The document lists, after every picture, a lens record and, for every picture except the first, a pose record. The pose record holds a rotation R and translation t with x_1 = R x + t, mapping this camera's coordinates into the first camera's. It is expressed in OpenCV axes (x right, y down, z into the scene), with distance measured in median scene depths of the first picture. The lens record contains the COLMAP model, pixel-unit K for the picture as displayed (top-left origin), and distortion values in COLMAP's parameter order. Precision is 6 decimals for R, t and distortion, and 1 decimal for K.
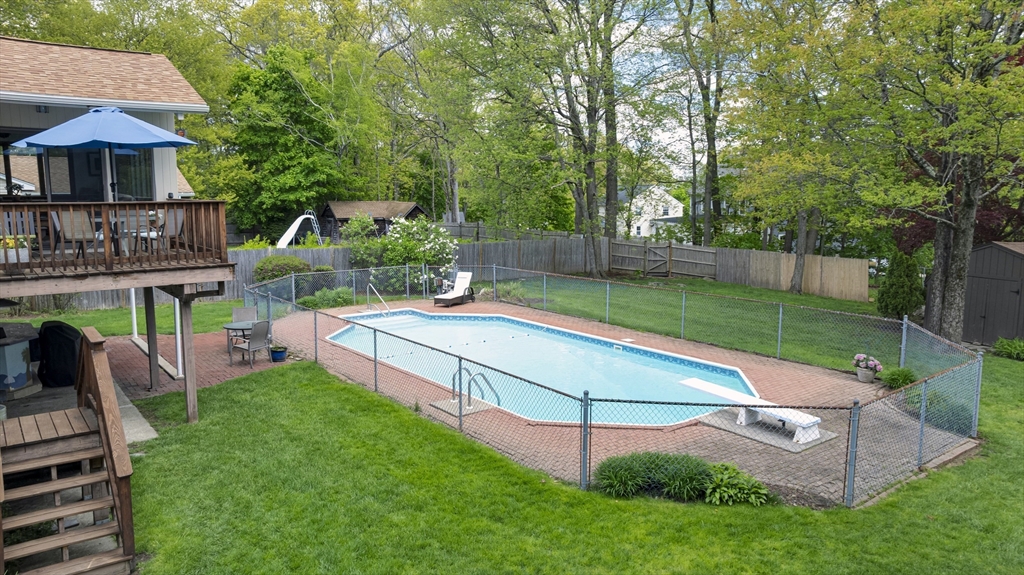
lens RADIAL K [[718.1, 0, 512.0], [0, 718.1, 287.5], [0, 0, 1]] dist [-0.017392, 0.002310]
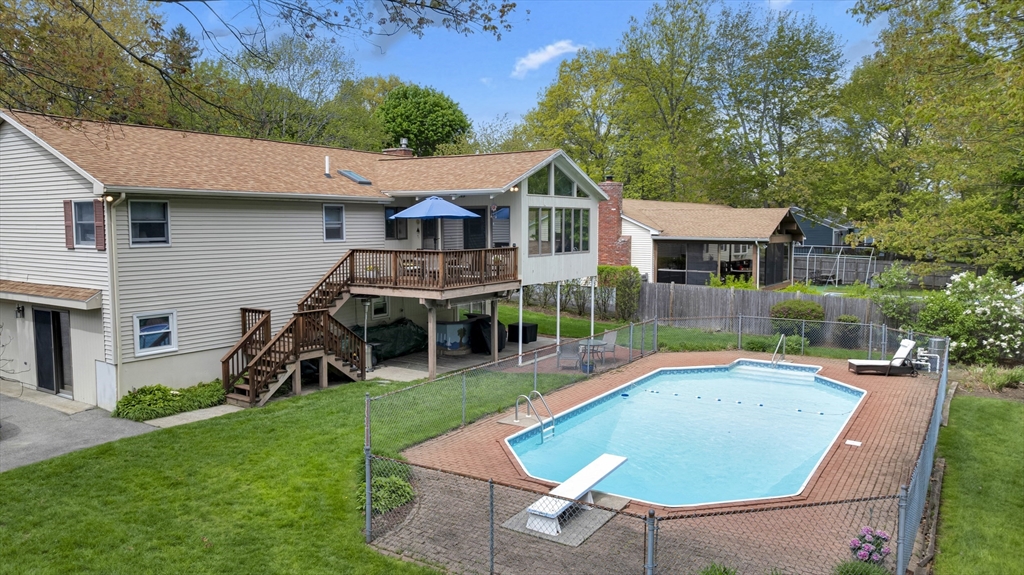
lens RADIAL K [[718.1, 0, 512.0], [0, 718.1, 287.5], [0, 0, 1]] dist [-0.017392, 0.002310]
pose [[0.334621, 0.085407, -0.938475, 1.224697], [-0.127317, 0.990851, 0.044778, -0.133874], [0.933713, 0.104500, 0.342433, 0.602629]]
